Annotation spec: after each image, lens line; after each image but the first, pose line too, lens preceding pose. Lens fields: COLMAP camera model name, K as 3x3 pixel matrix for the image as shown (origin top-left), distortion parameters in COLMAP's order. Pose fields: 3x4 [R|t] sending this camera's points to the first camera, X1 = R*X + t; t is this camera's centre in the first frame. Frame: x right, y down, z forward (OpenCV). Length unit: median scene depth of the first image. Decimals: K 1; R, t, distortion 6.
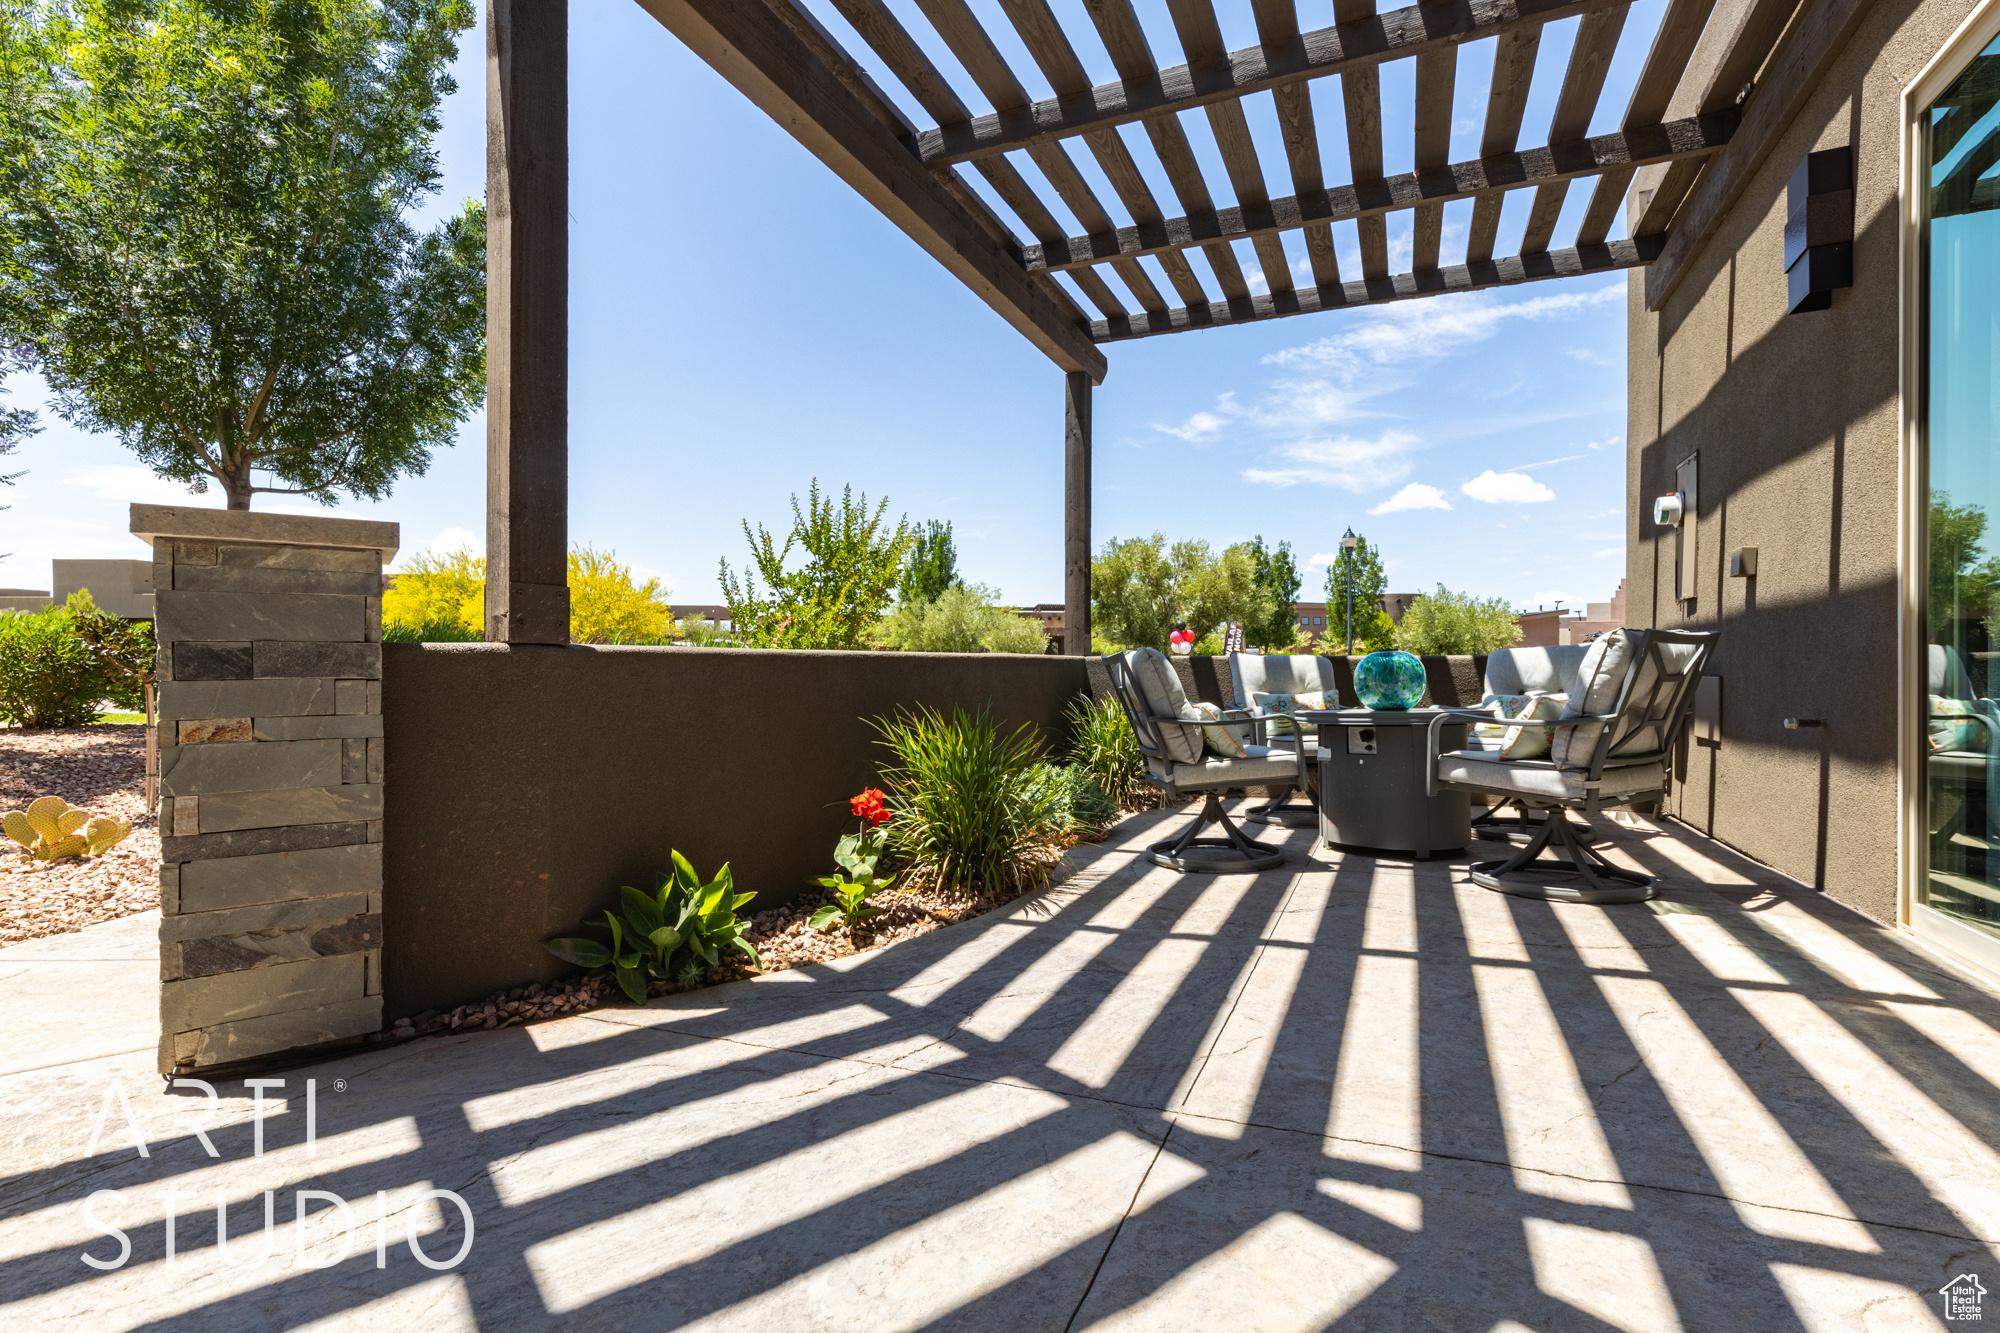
lens RADIAL K [[898.4, 0, 1001.9], [0, 898.4, 665.3], [0, 0, 1]] dist [0.007718, -0.001993]
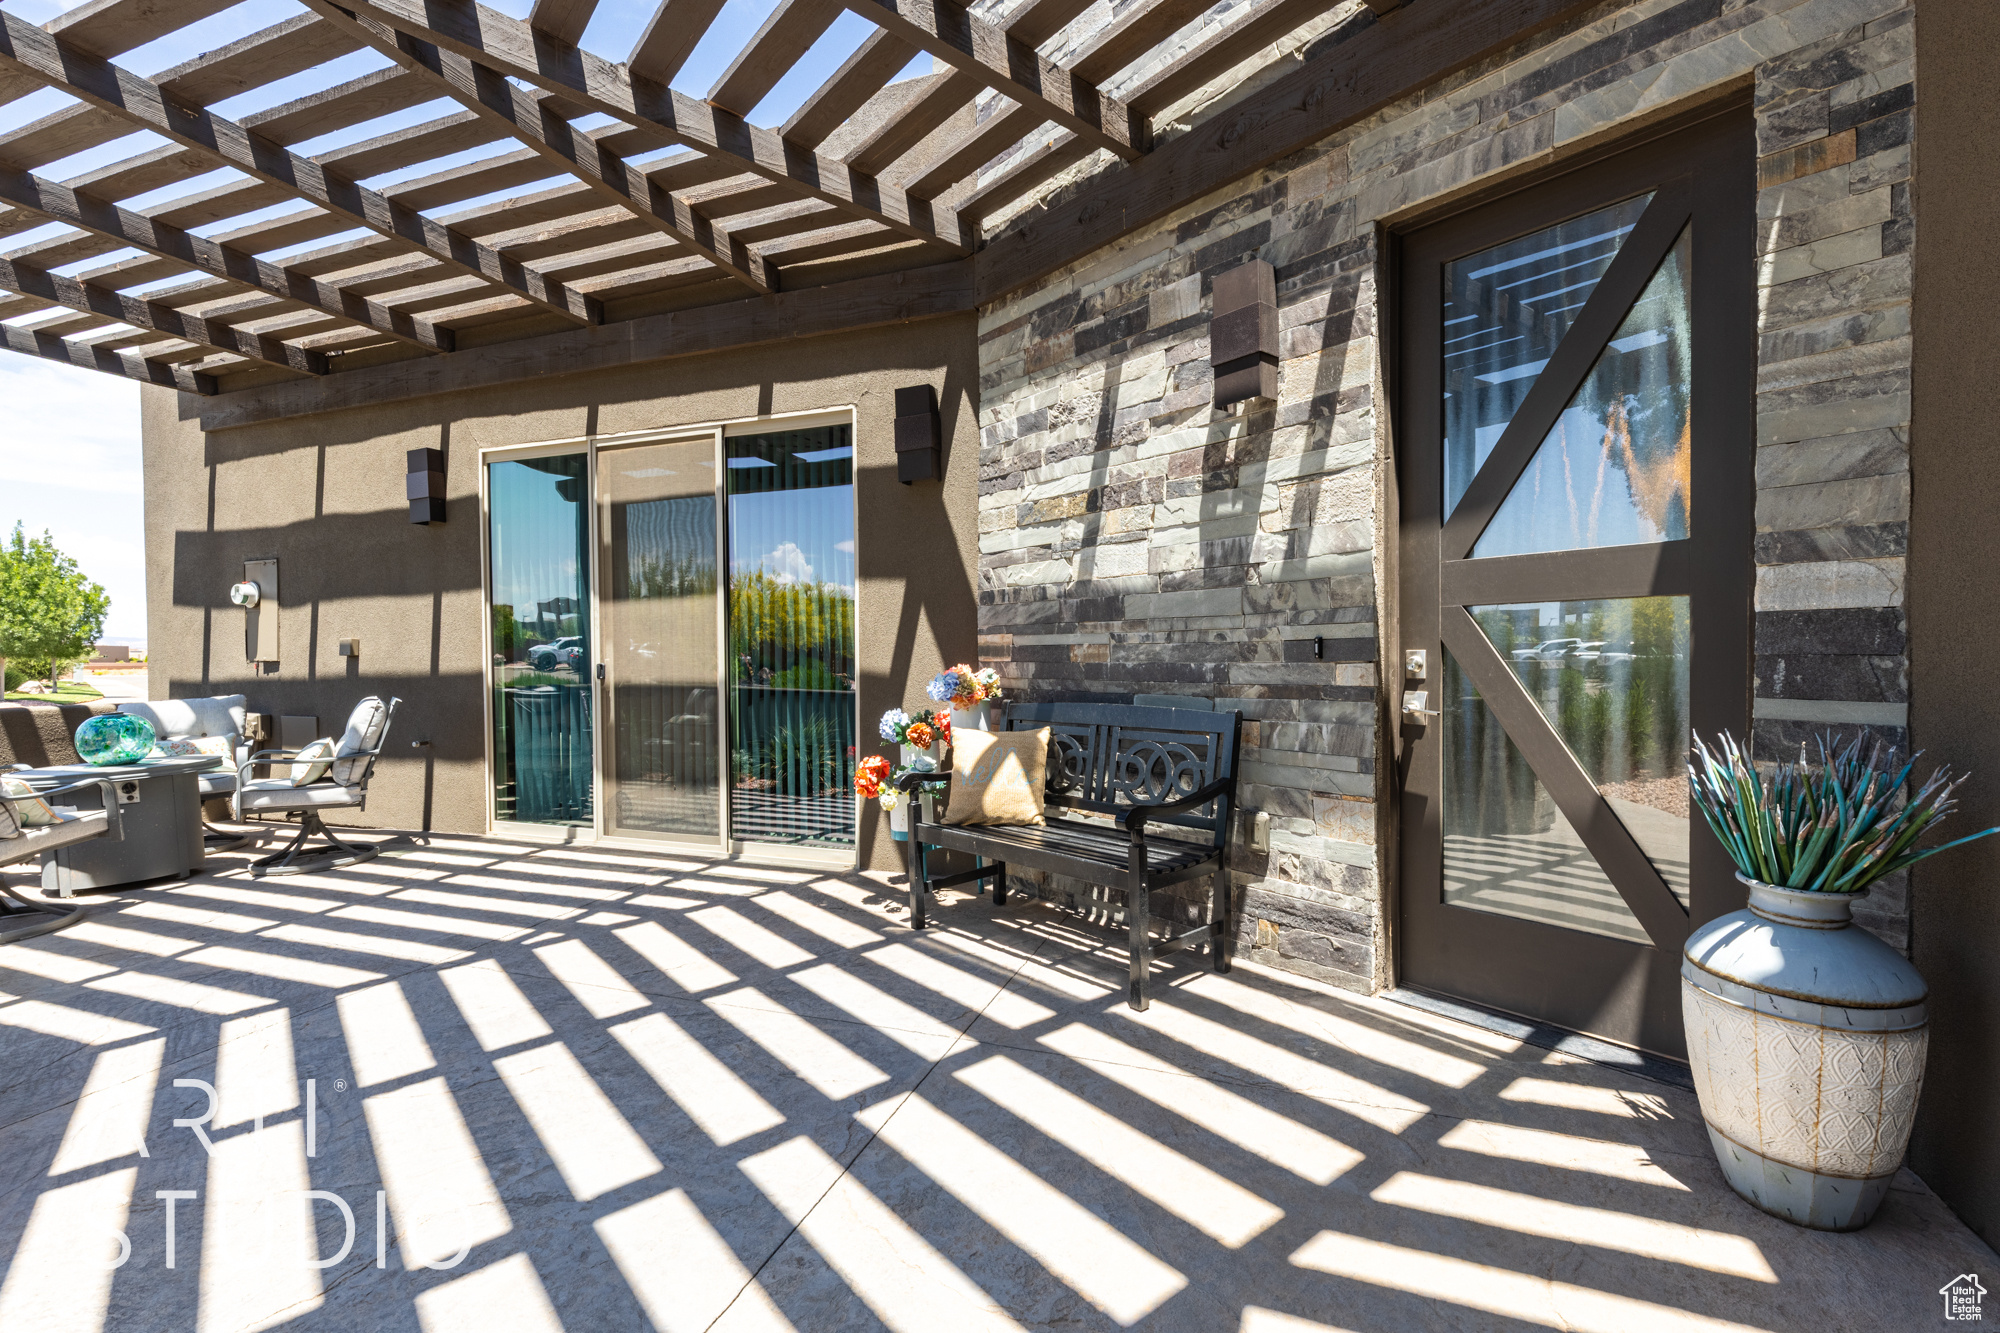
lens RADIAL K [[898.4, 0, 986.9], [0, 898.4, 673.2], [0, 0, 1]] dist [0.007718, -0.001993]
pose [[-0.033644, -0.018168, 0.999269, -0.872932], [0.009084, 0.999788, 0.018483, -0.090513], [-0.999393, 0.009699, -0.033472, -0.096306]]
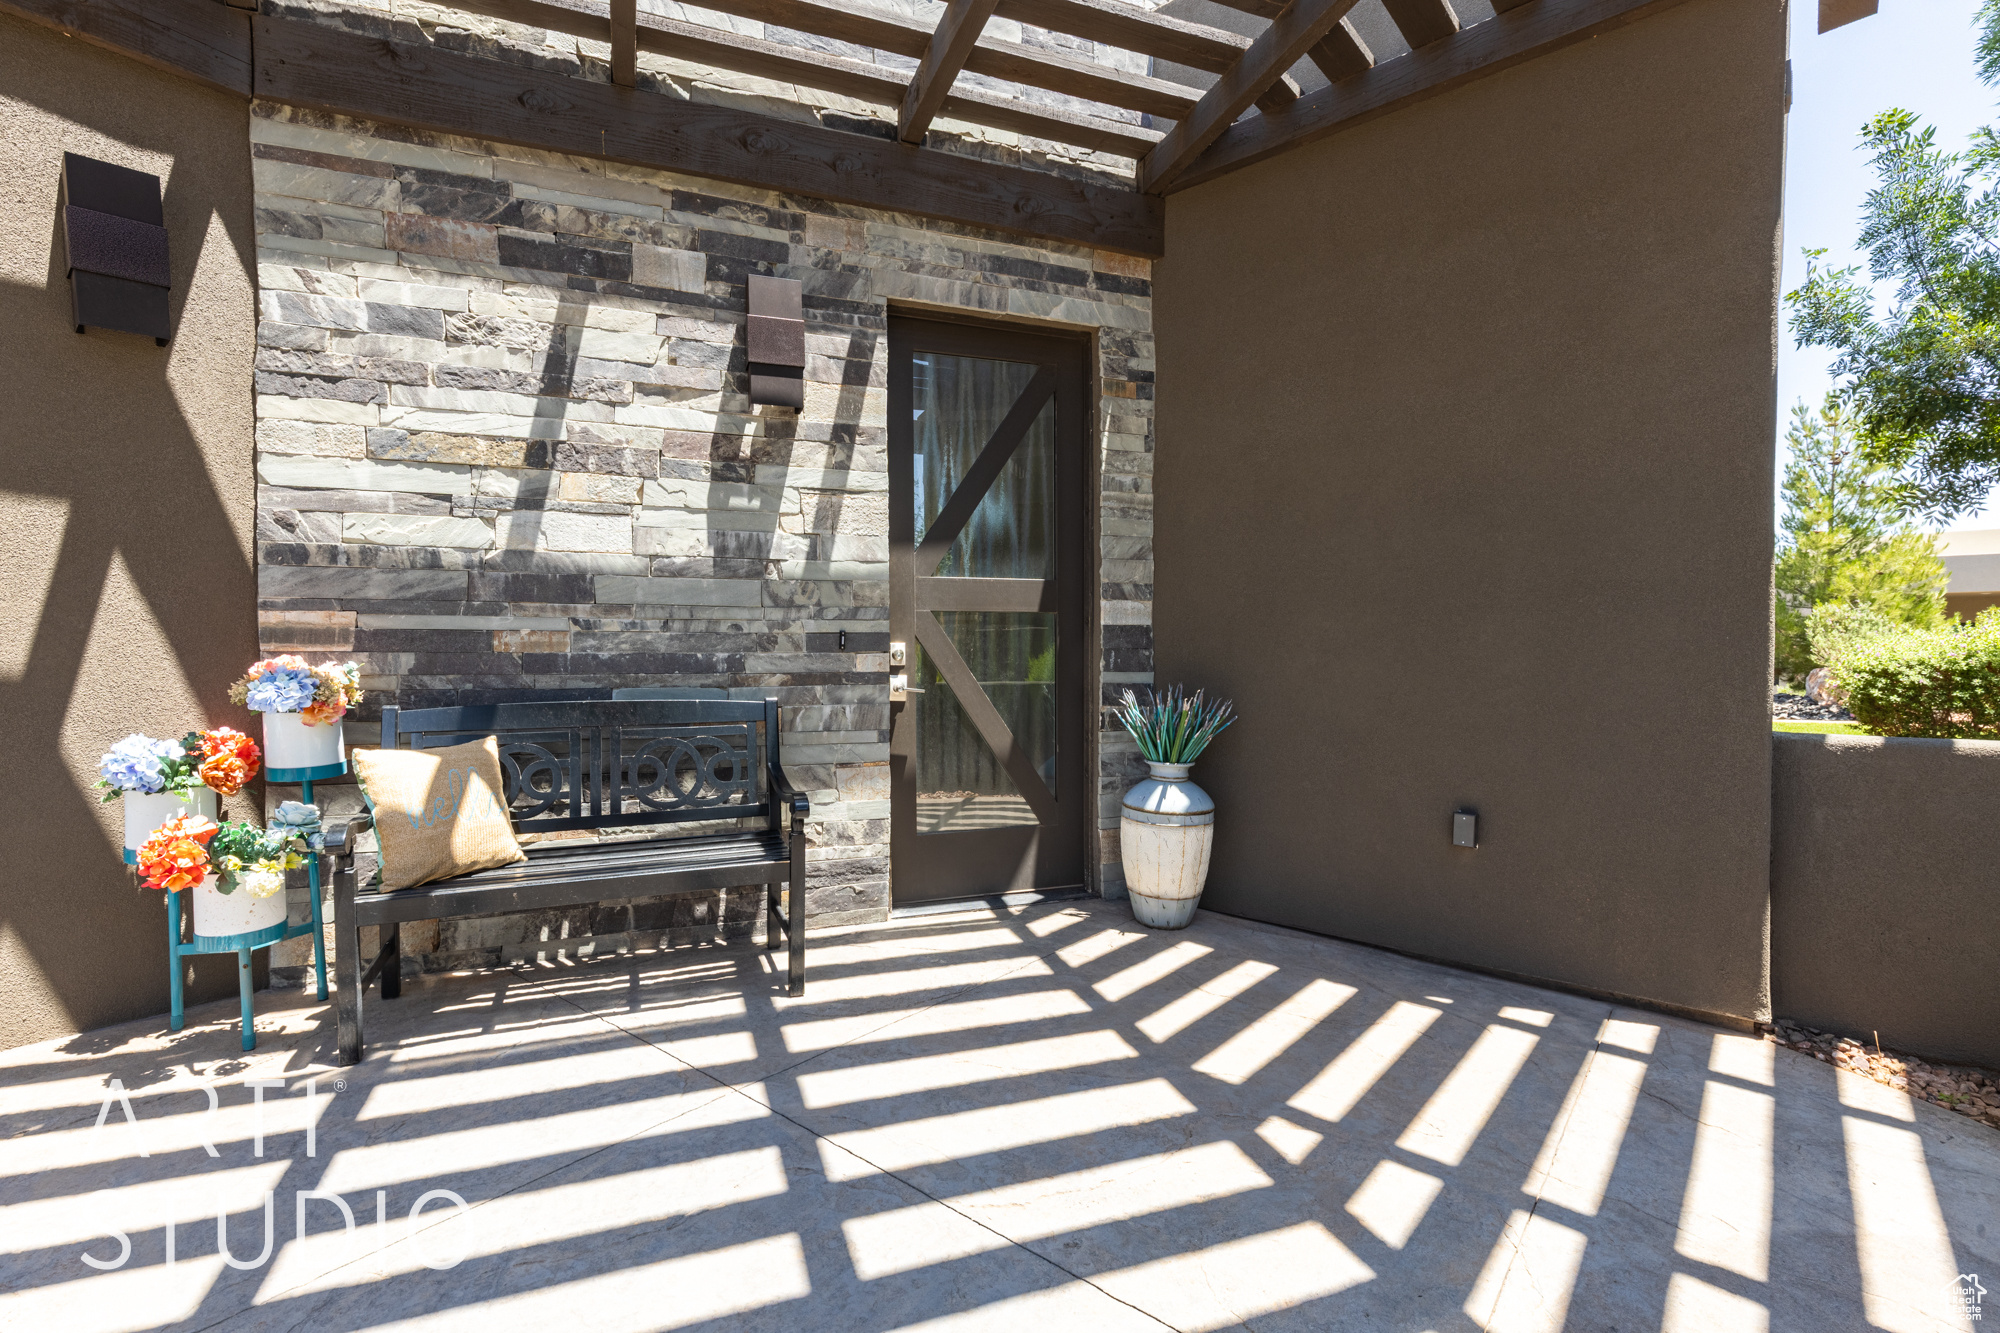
lens RADIAL K [[898.4, 0, 1001.2], [0, 898.4, 675.6], [0, 0, 1]] dist [0.007718, -0.001993]
pose [[-0.958215, -0.008123, 0.285934, -0.505724], [0.000132, 0.999584, 0.028839, -0.085630], [-0.286049, 0.027672, -0.957815, 0.429671]]
